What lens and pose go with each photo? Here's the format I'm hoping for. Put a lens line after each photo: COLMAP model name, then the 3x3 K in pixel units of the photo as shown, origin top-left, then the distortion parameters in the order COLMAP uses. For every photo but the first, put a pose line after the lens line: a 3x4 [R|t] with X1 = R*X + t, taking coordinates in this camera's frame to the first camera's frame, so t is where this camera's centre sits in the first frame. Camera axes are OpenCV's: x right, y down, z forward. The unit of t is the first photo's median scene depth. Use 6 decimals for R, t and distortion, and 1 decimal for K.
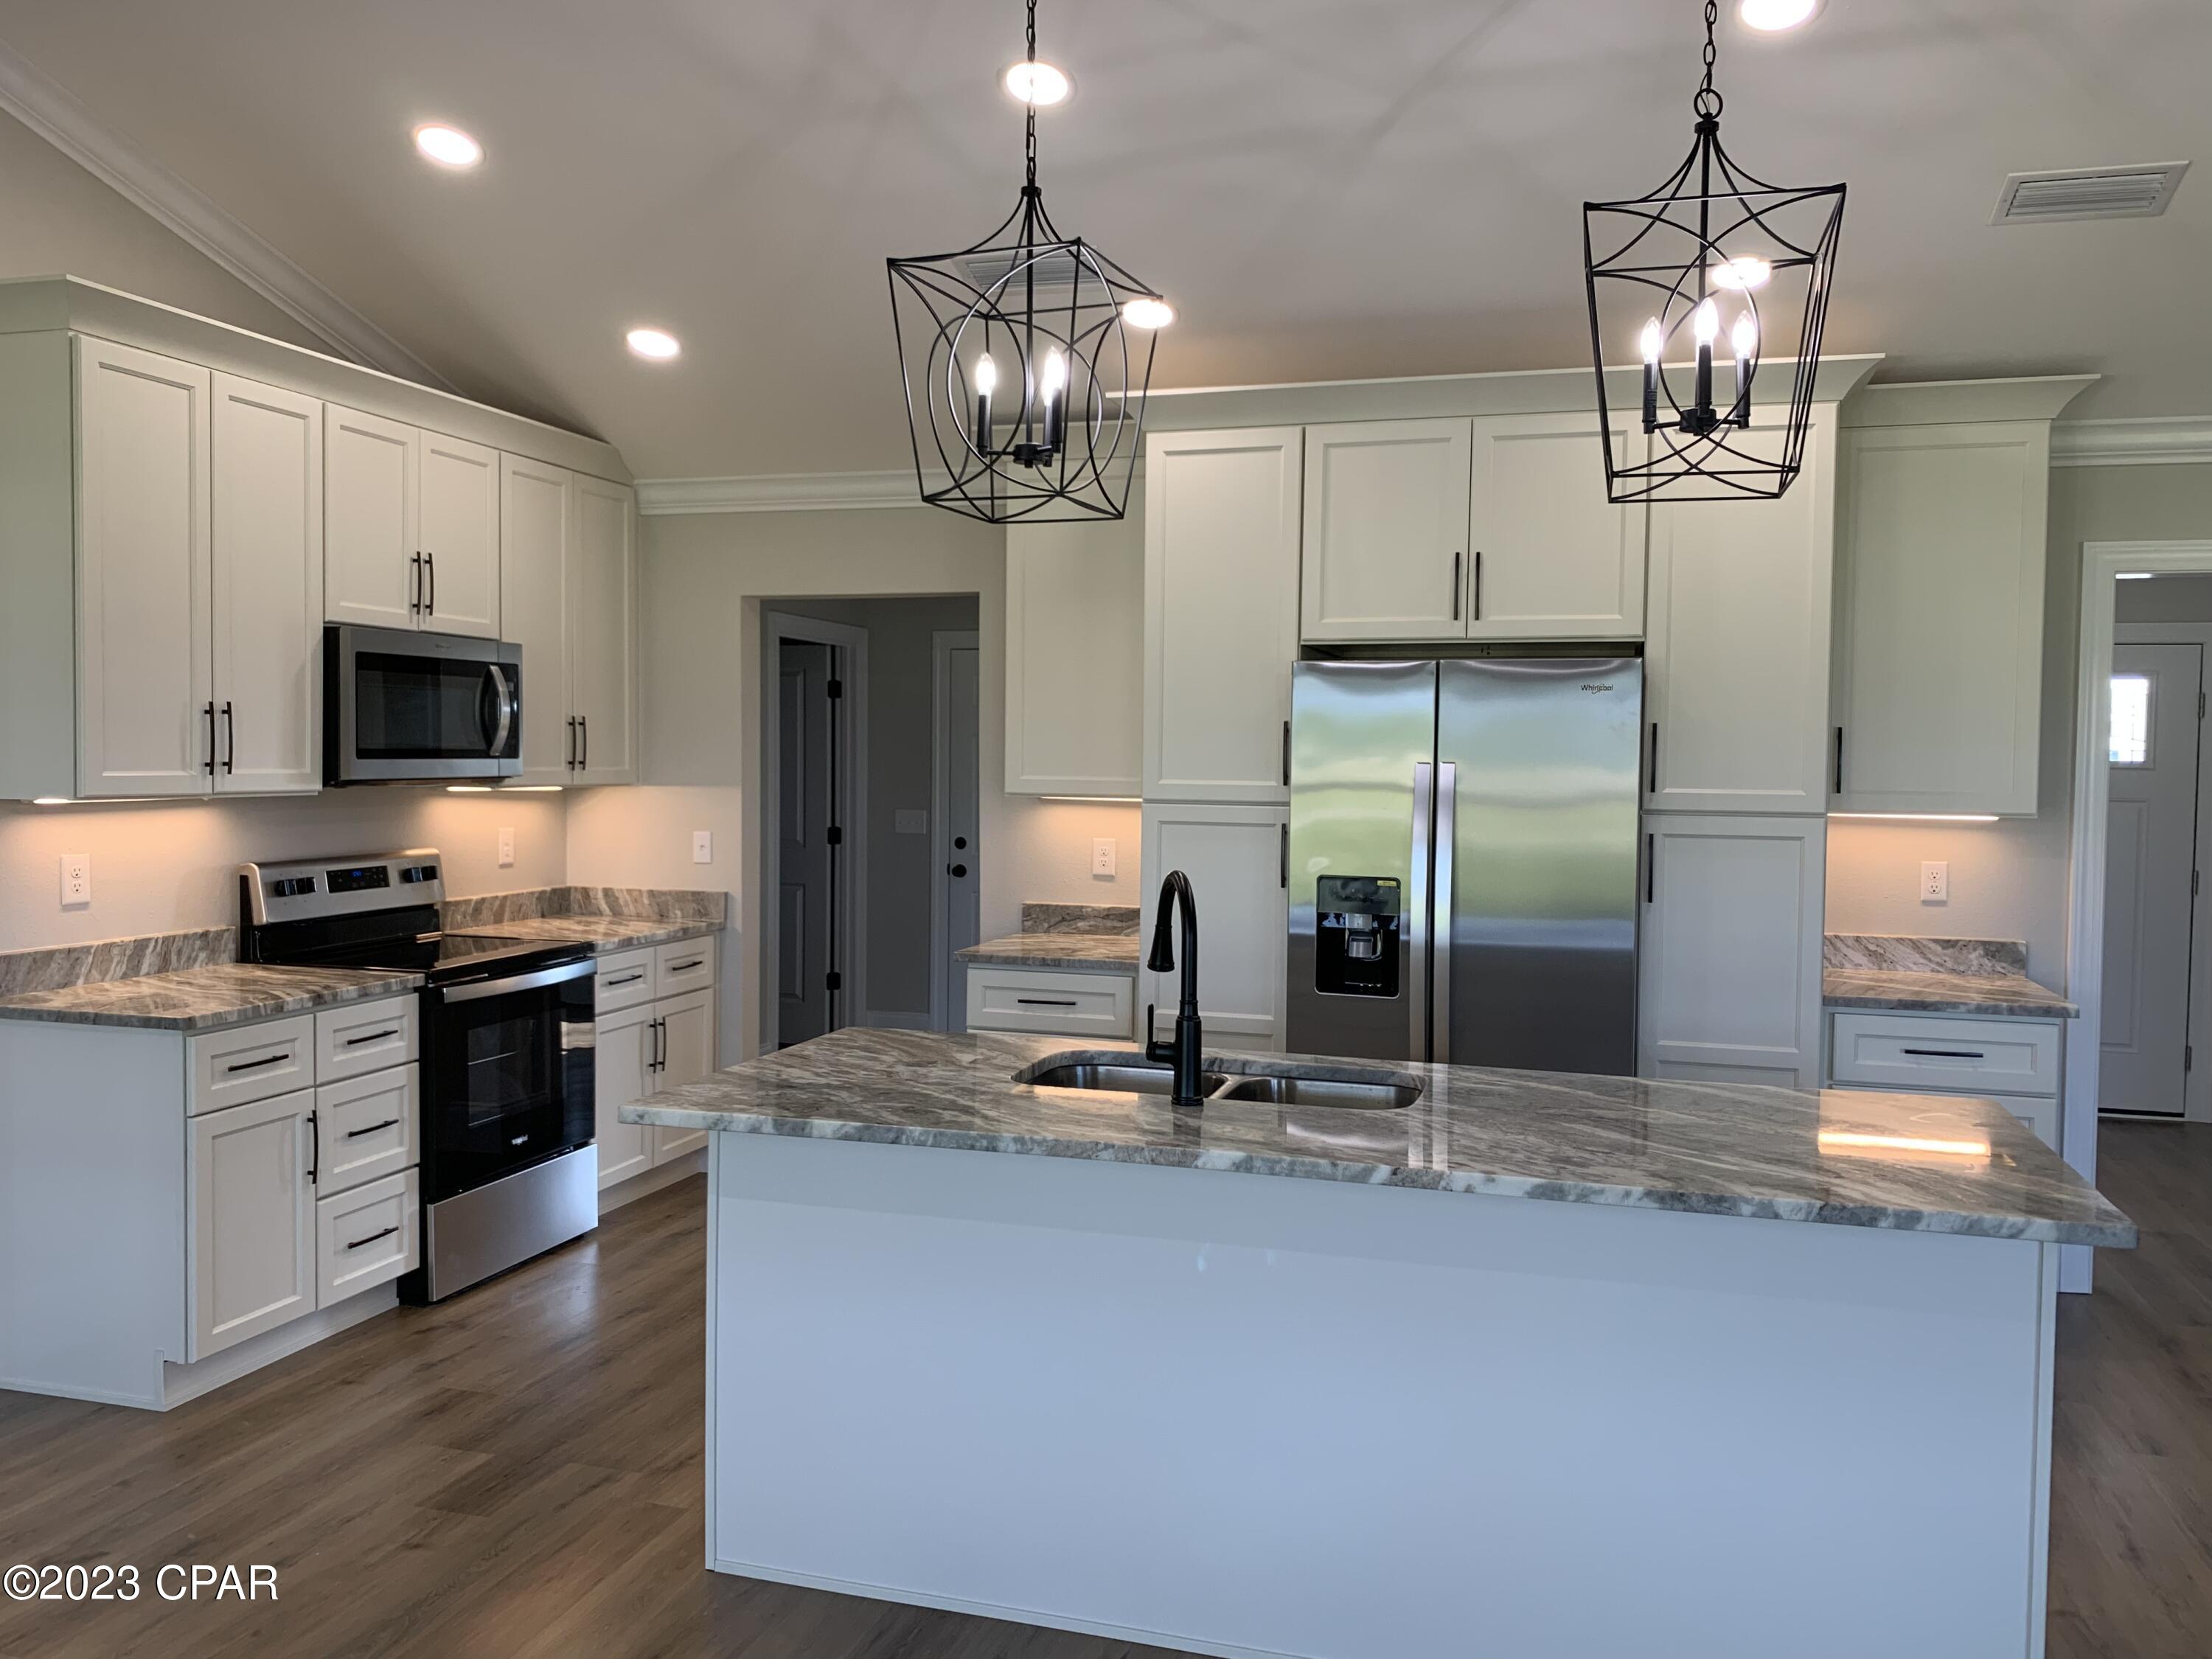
lens RADIAL K [[1695.0, 0, 1113.2], [0, 1695.0, 817.3], [0, 0, 1]] dist [0.017001, -0.054954]
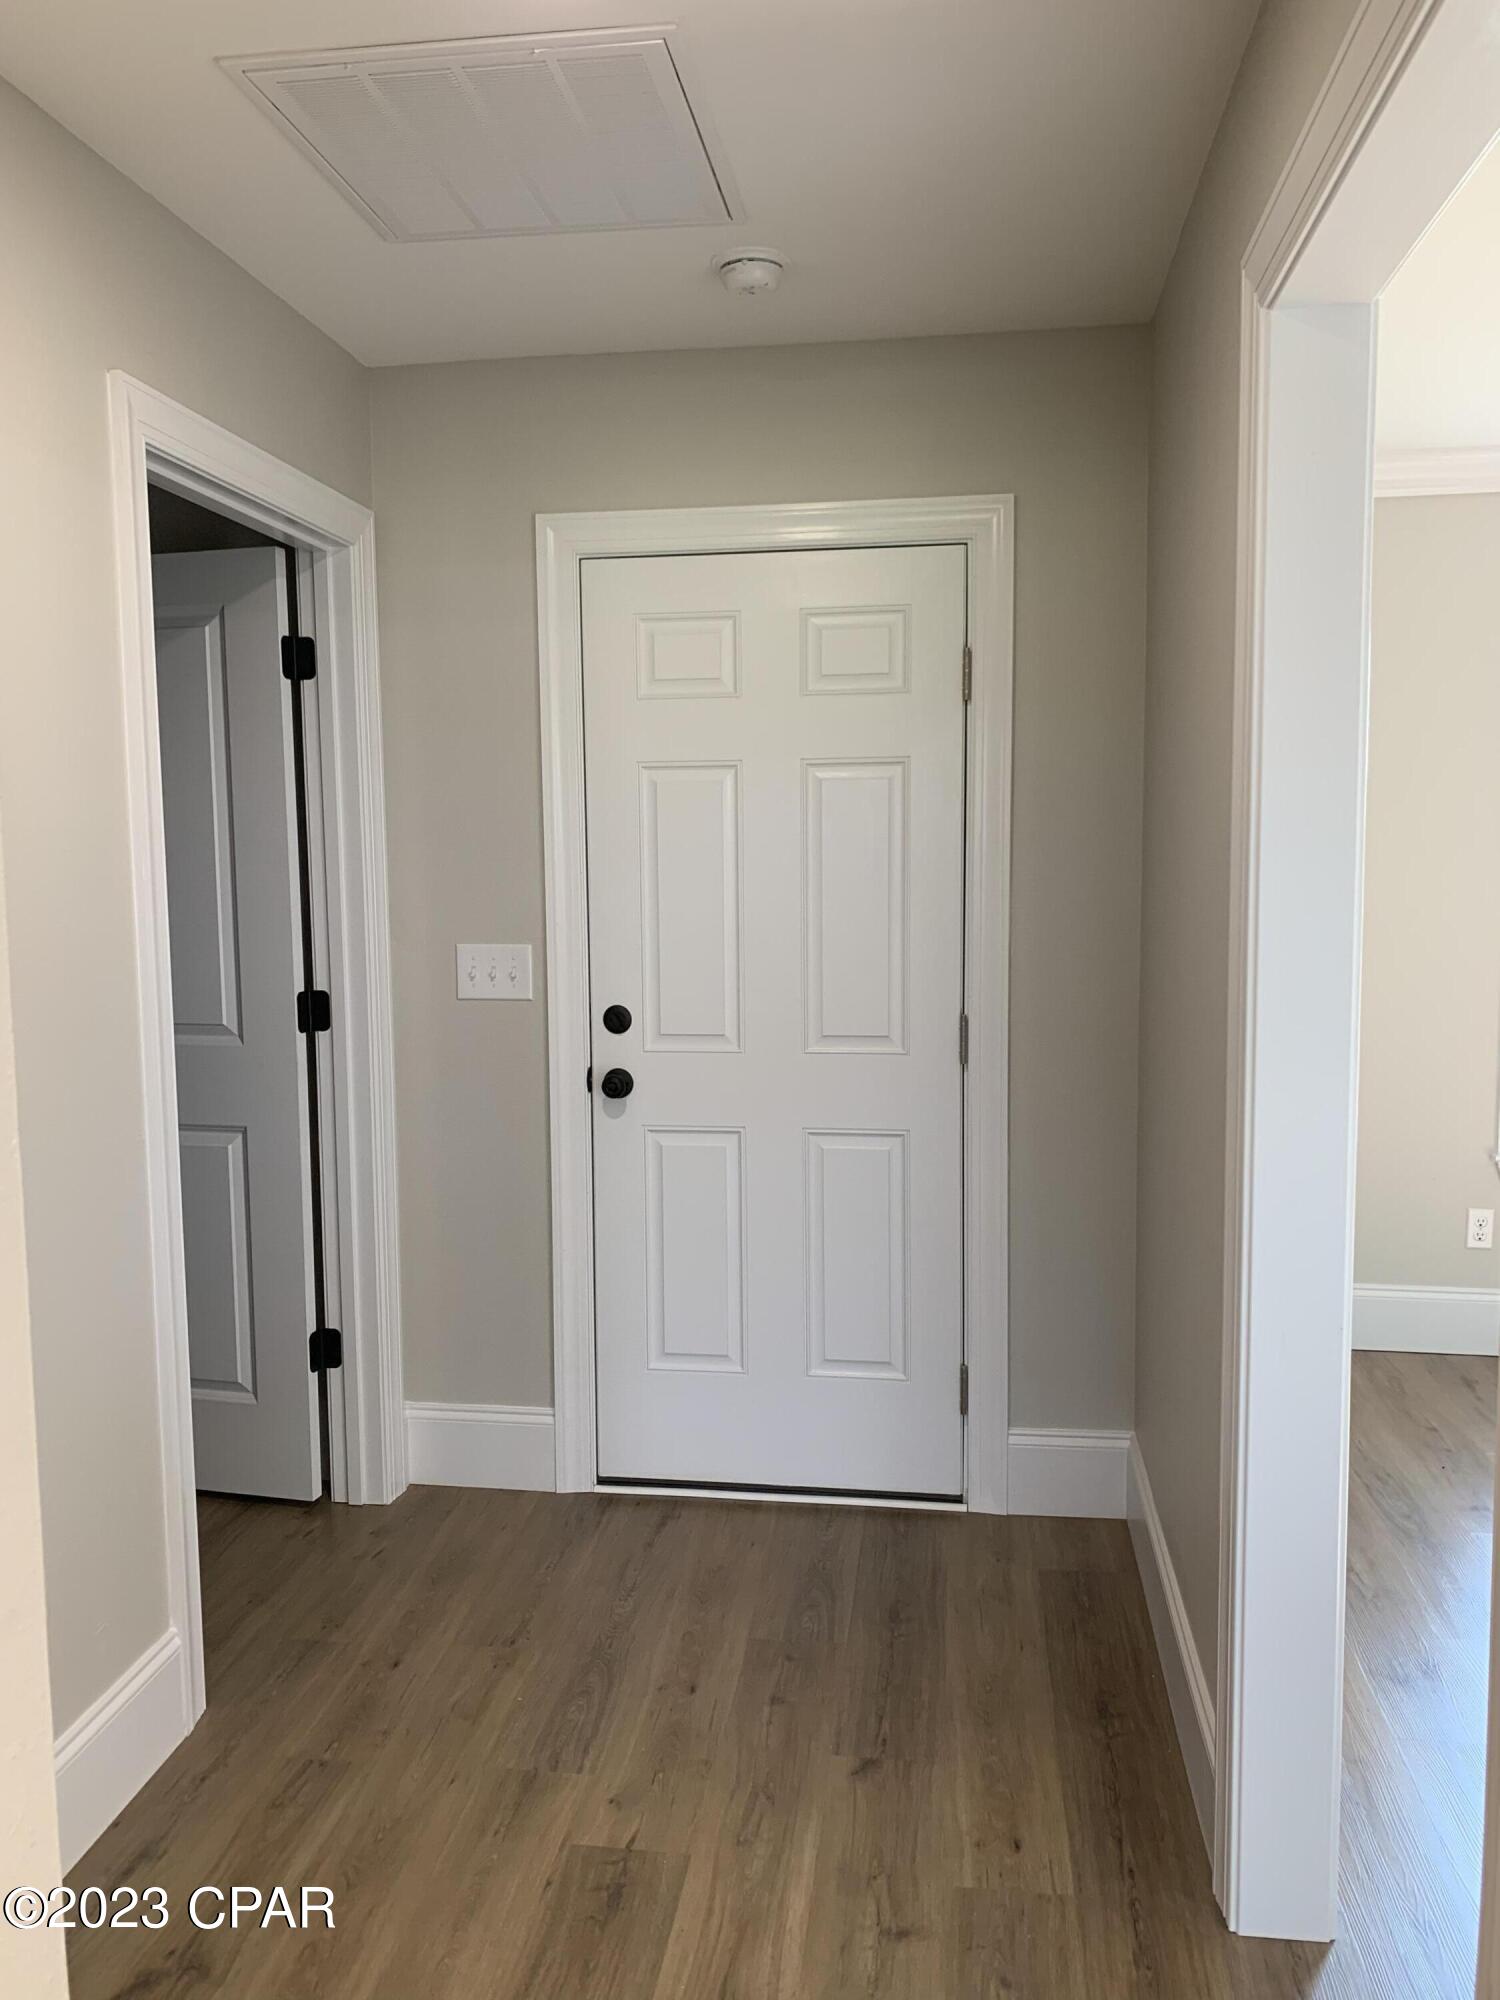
lens RADIAL K [[1532.5, 0, 753.2], [0, 1532.5, 992.9], [0, 0, 1]] dist [0.017001, -0.054954]
pose [[0.993301, -0.029747, 0.111663, -0.183358], [0.021867, 0.997227, 0.071139, -0.033401], [-0.113470, -0.068220, 0.991197, 1.138490]]
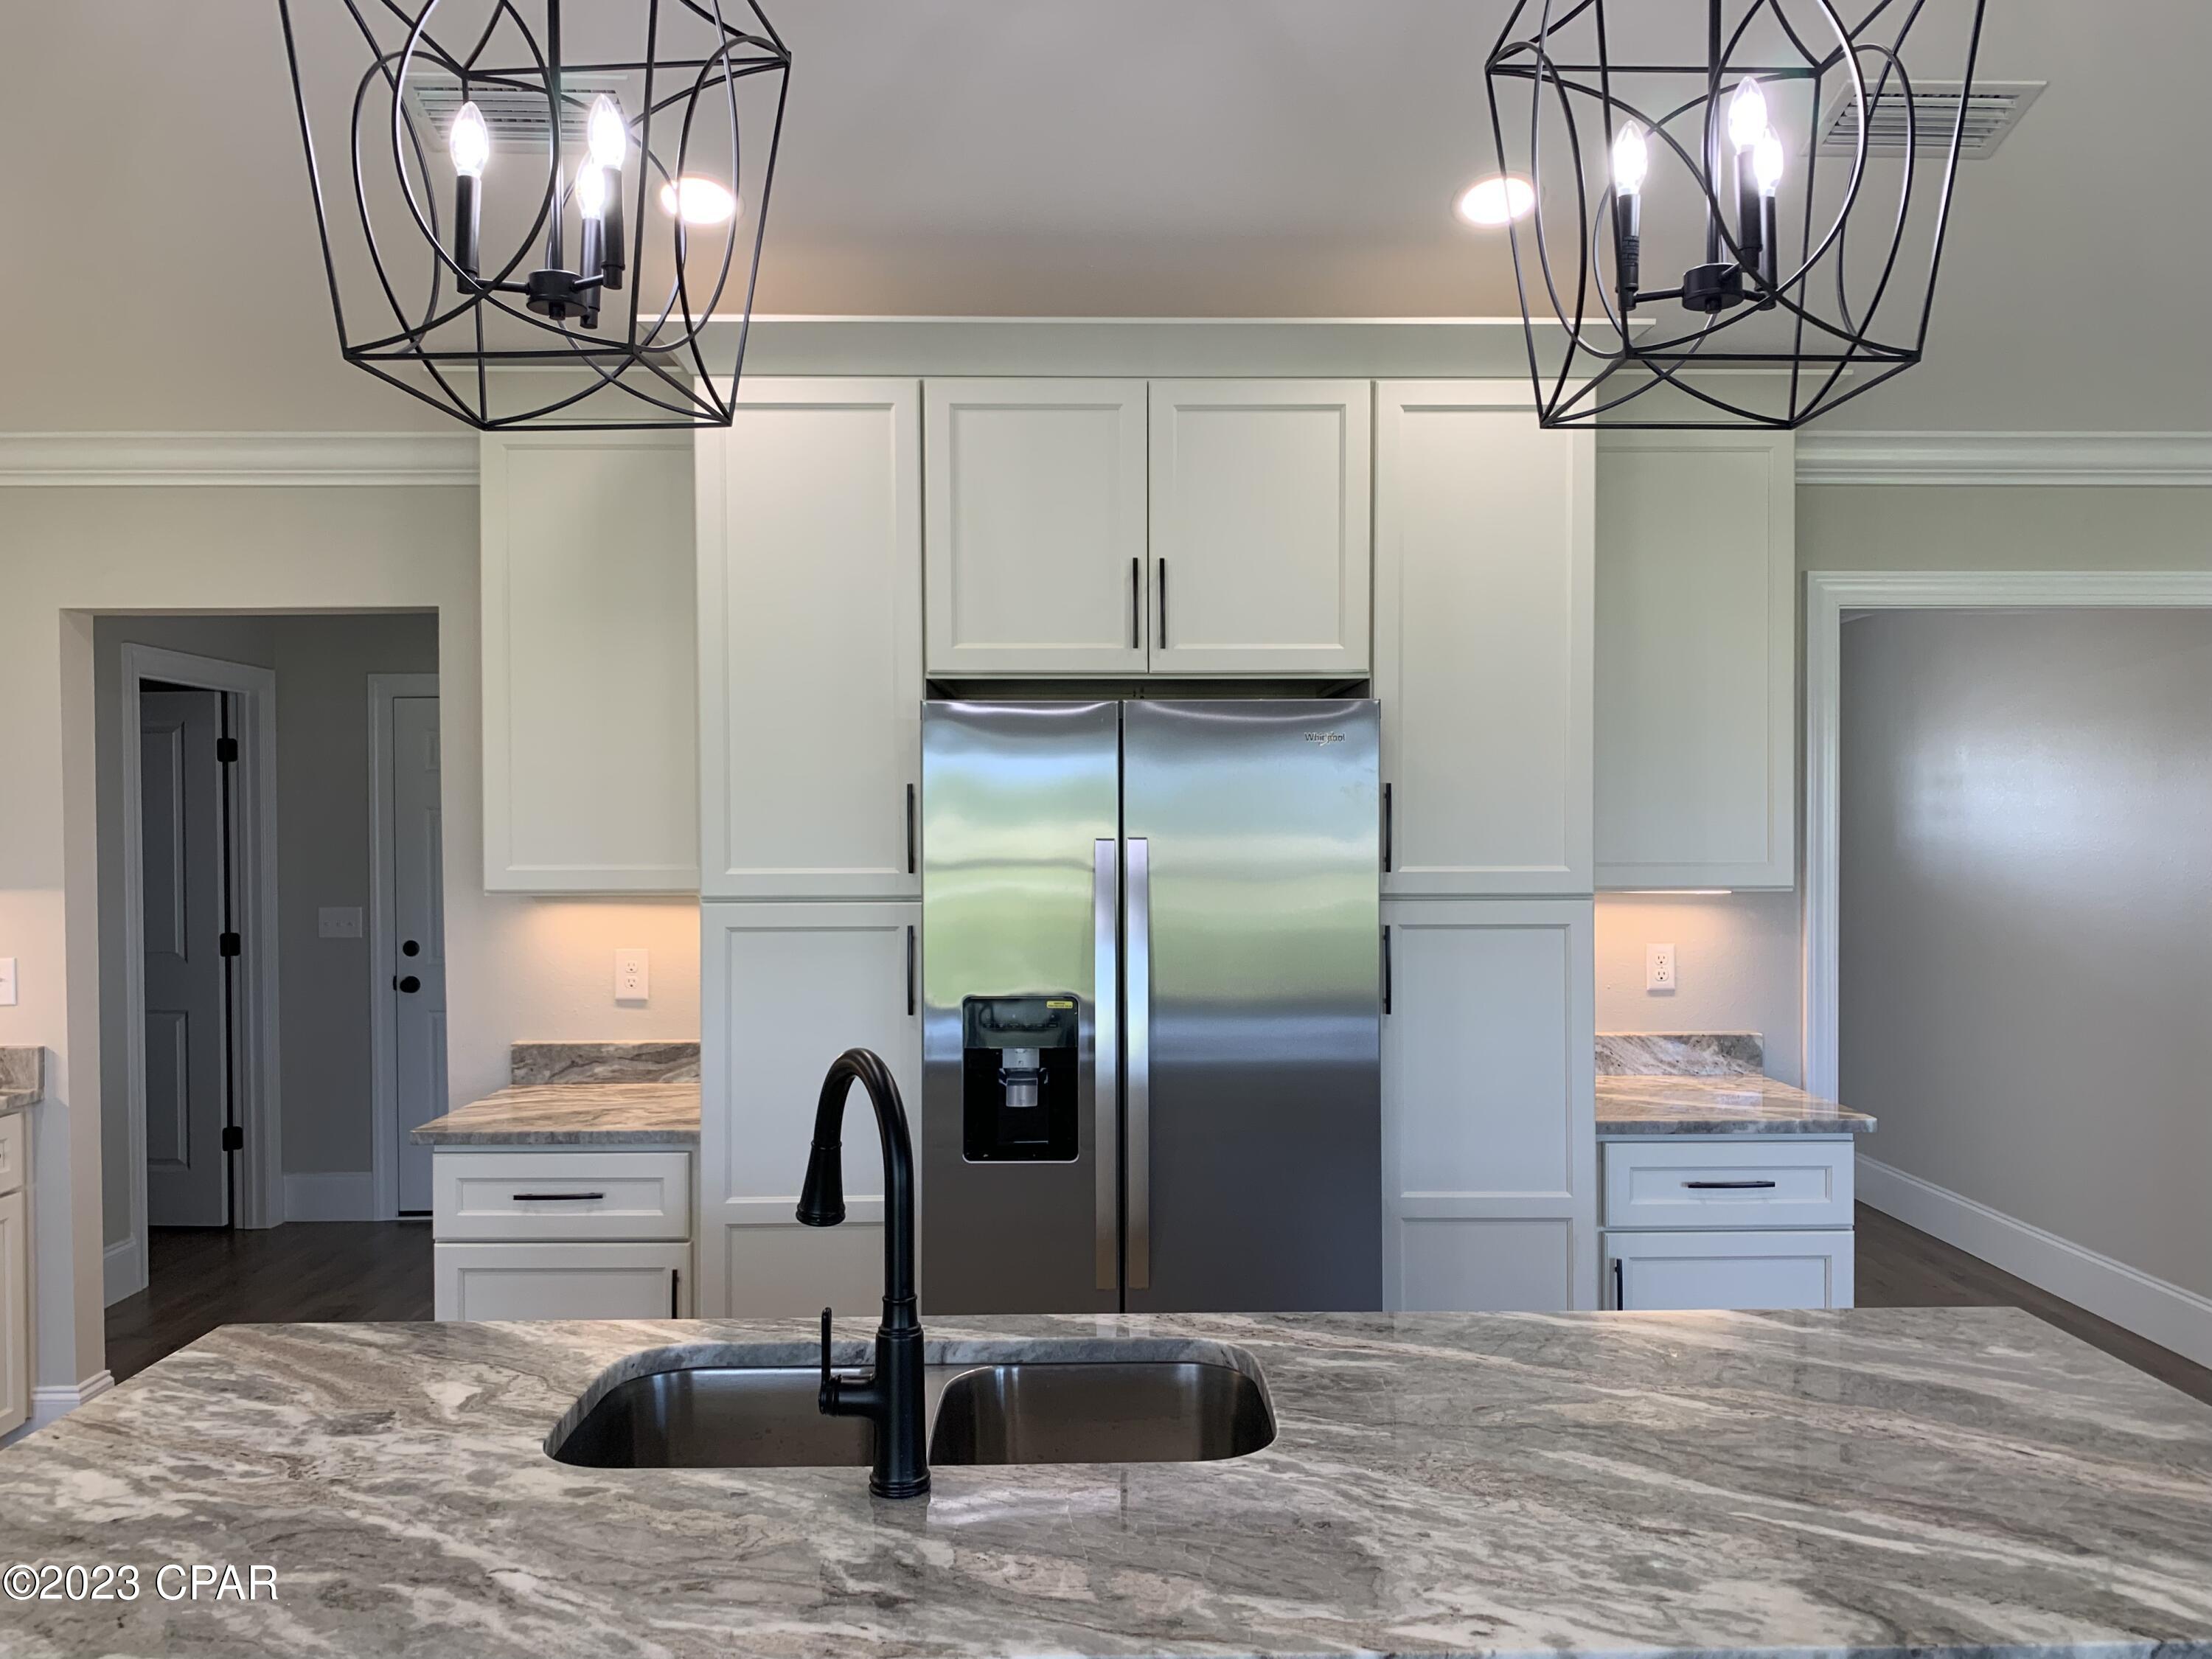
lens RADIAL K [[1695.0, 0, 1147.8], [0, 1695.0, 846.6], [0, 0, 1]] dist [0.017001, -0.054954]
pose [[0.947818, -0.019165, 0.318236, -0.031687], [0.026500, 0.999473, -0.018735, -0.014420], [-0.317709, 0.026190, 0.947826, 0.291913]]
